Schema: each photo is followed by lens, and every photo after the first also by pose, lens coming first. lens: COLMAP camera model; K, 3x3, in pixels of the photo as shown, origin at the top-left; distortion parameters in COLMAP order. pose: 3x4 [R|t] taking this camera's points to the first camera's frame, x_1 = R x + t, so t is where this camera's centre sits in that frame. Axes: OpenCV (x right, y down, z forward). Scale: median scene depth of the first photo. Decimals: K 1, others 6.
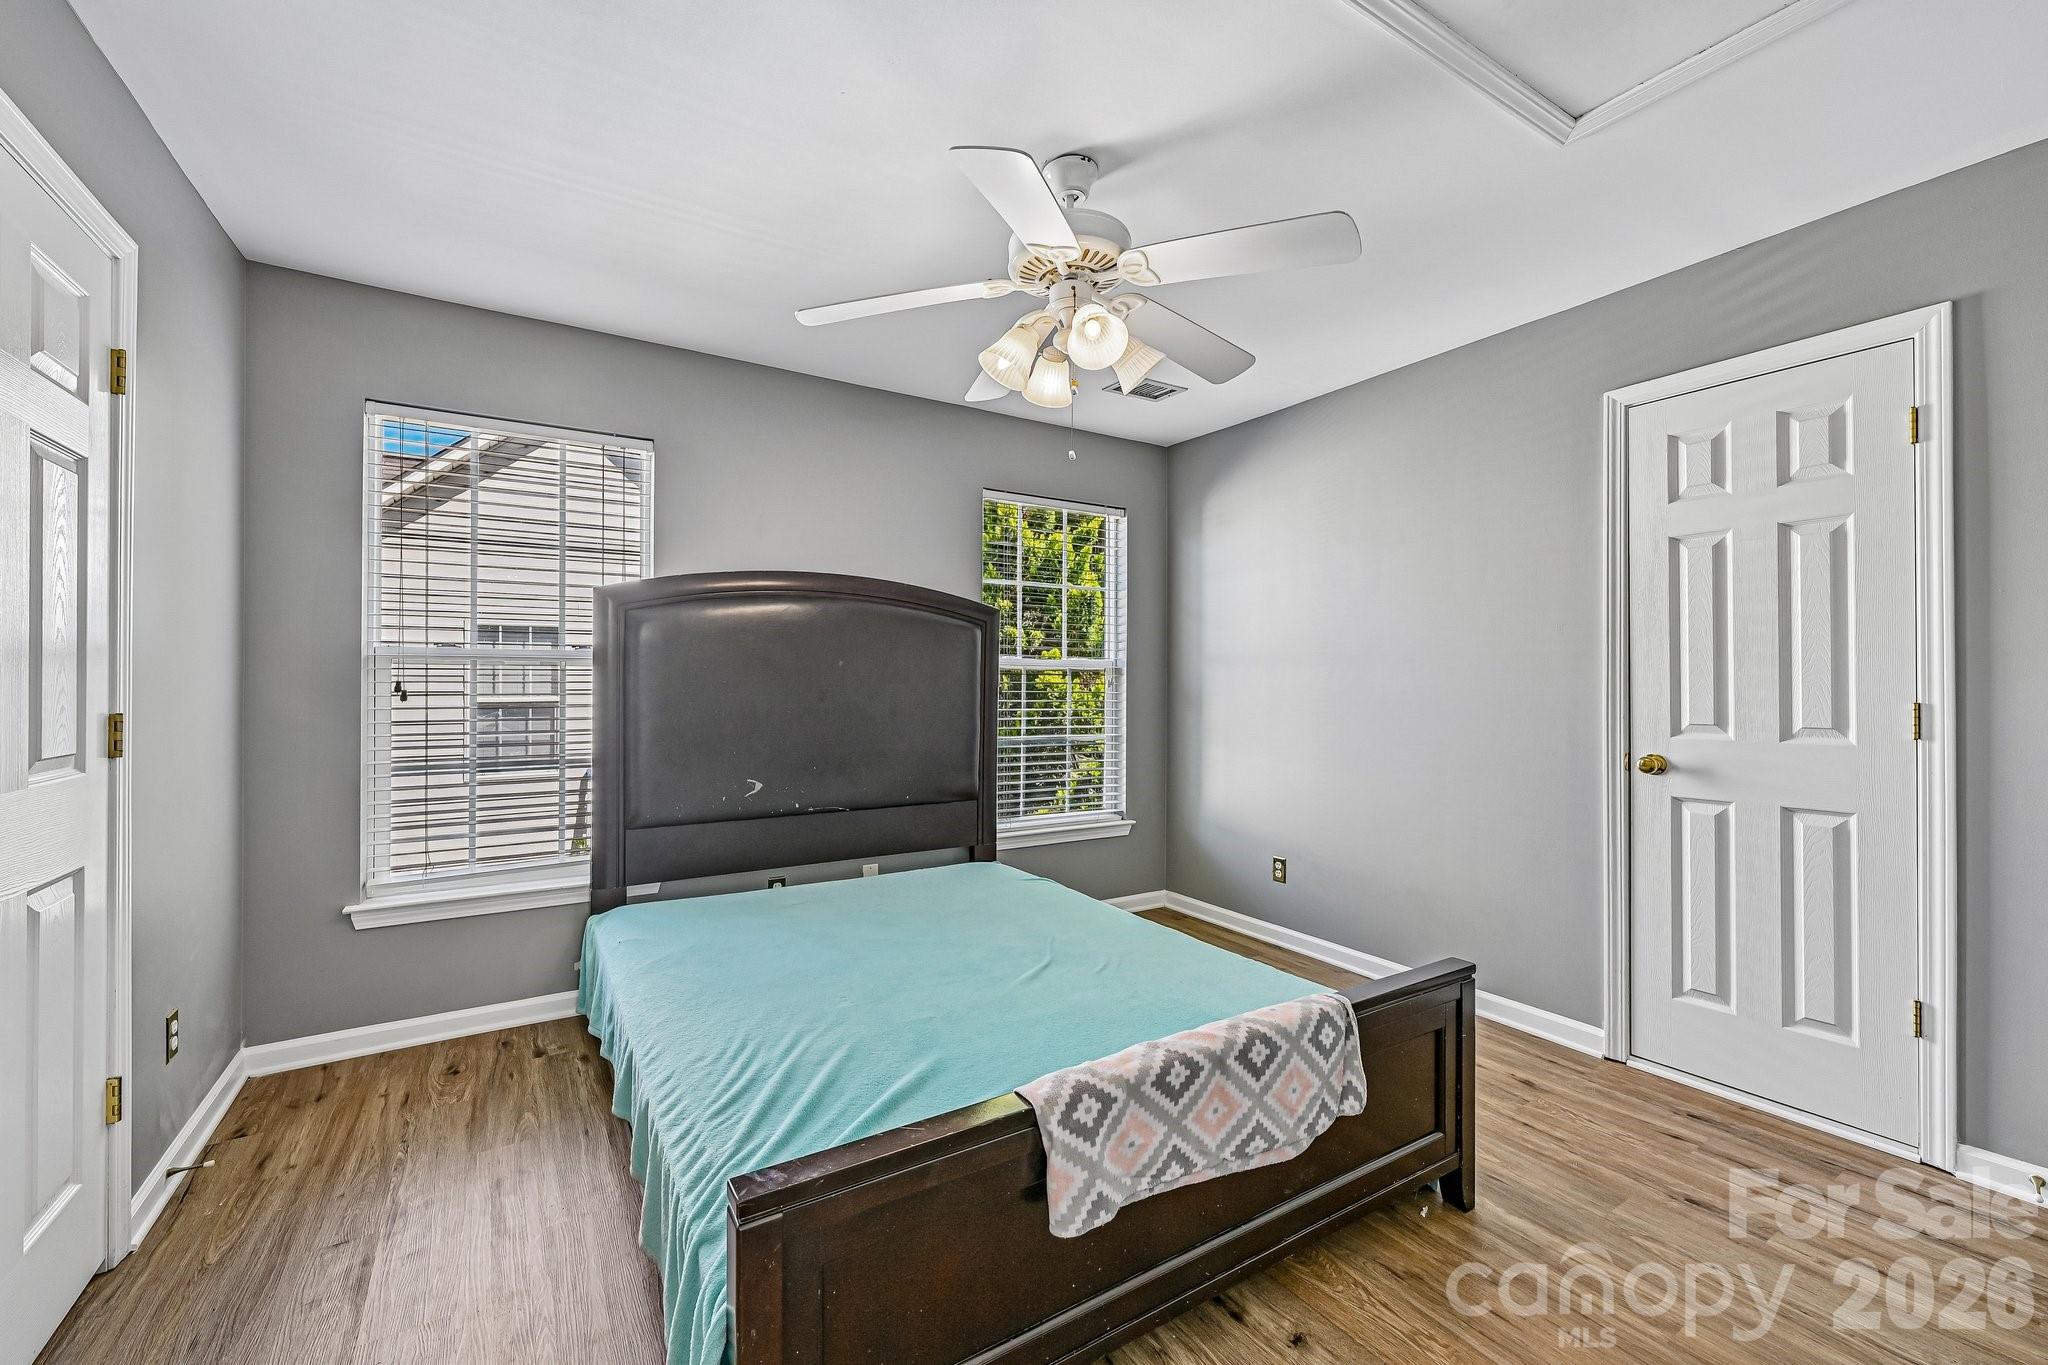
lens RADIAL K [[821.4, 0, 997.0], [0, 821.4, 673.9], [0, 0, 1]] dist [0.000535, 0.000109]
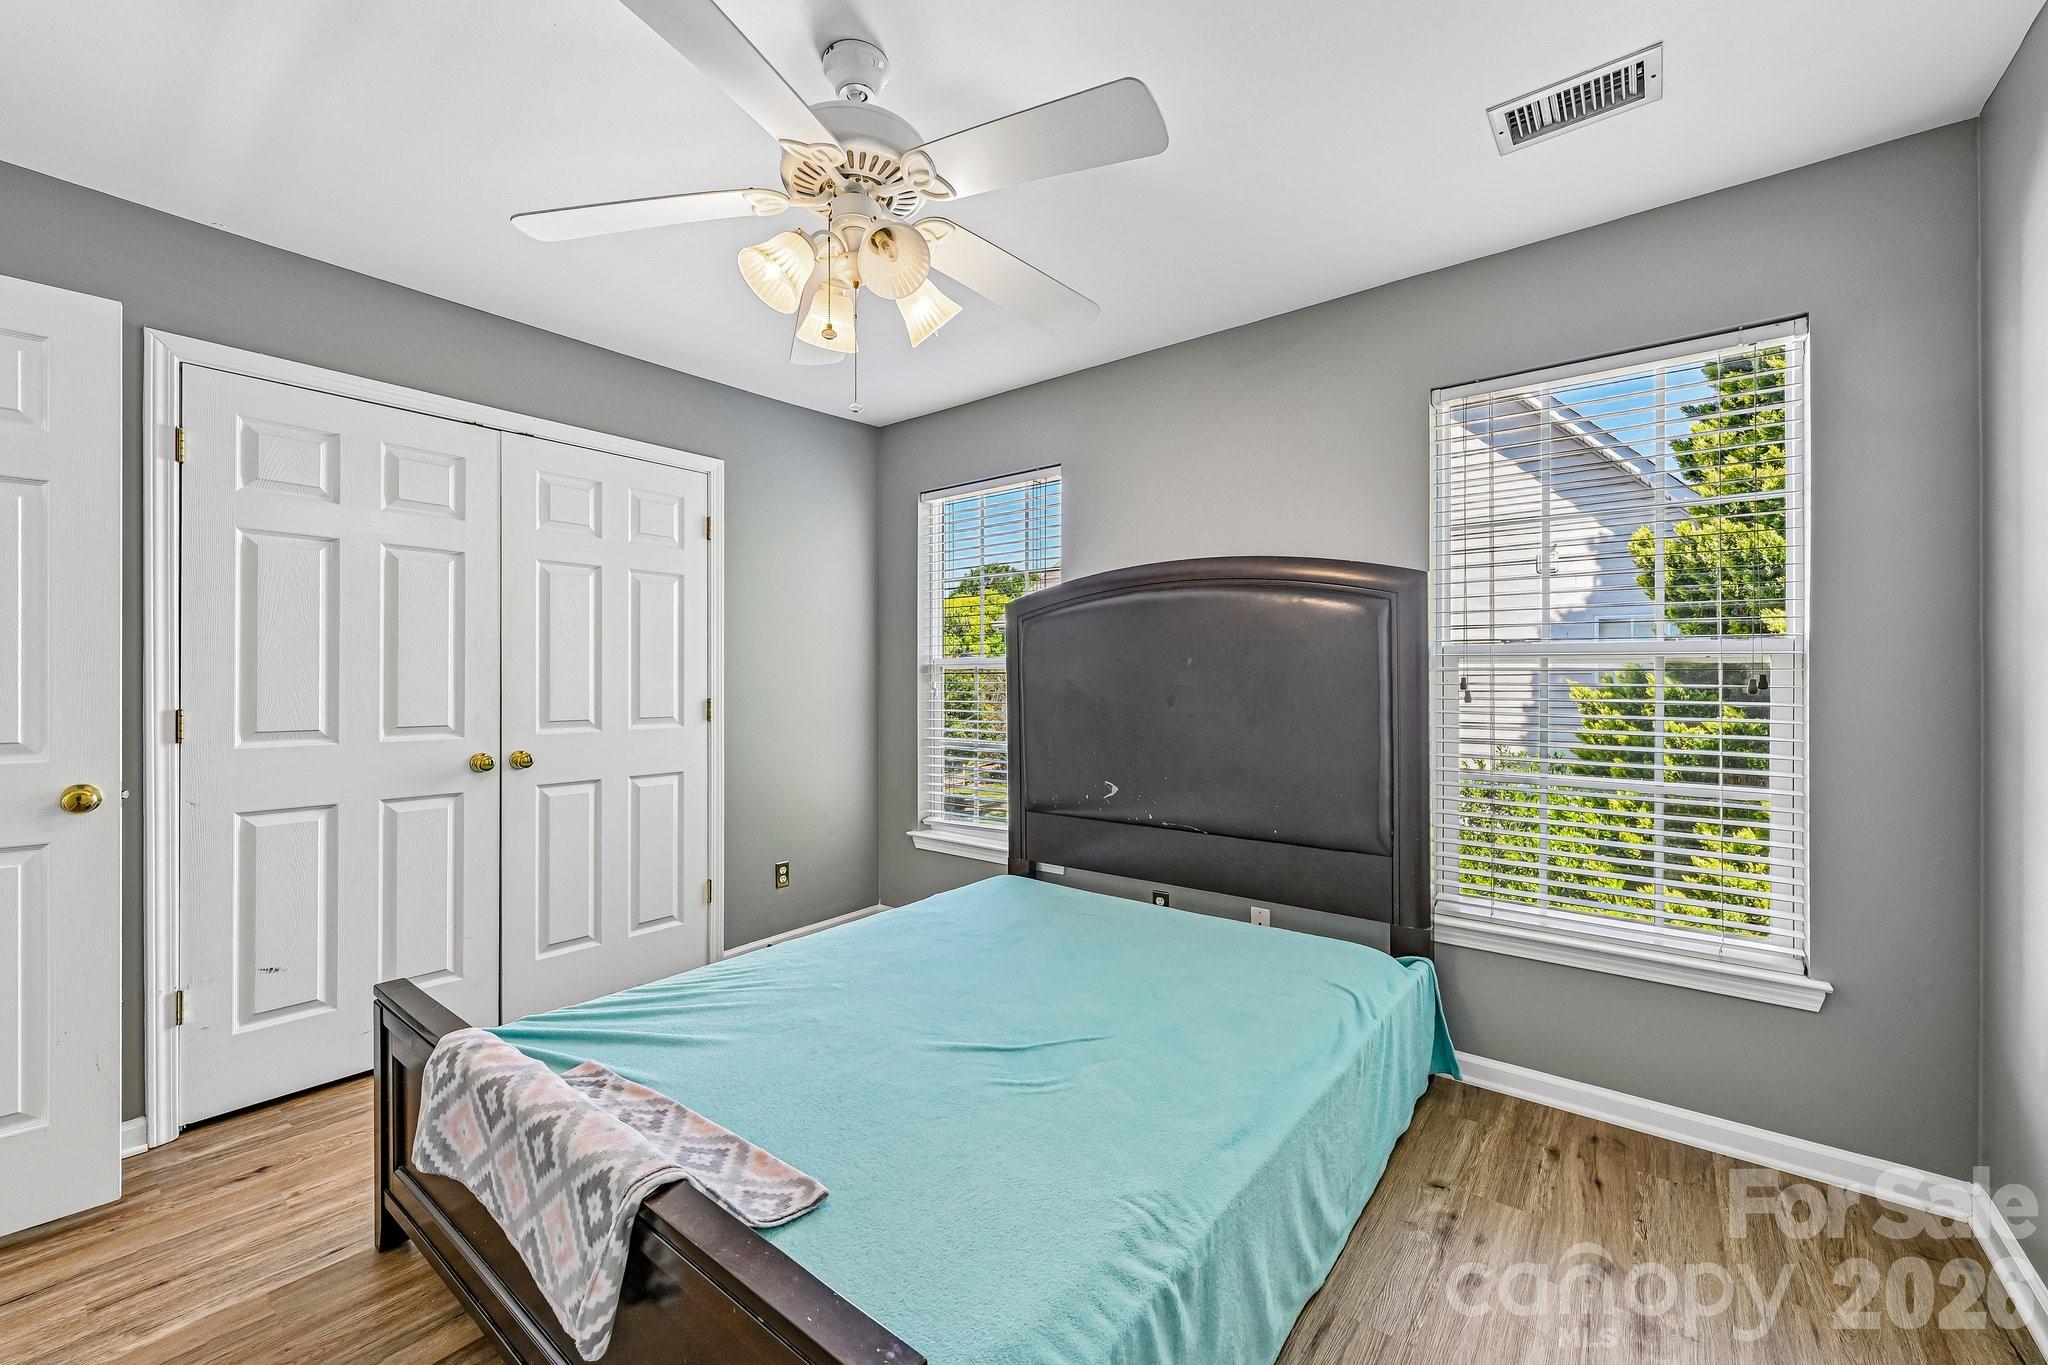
lens RADIAL K [[821.4, 0, 997.0], [0, 821.4, 673.9], [0, 0, 1]] dist [0.000535, 0.000109]
pose [[0.335033, -0.010264, -0.942151, 0.556524], [0.004543, 0.999947, -0.009278, 0.010296], [0.942196, -0.001172, 0.335061, 0.532829]]
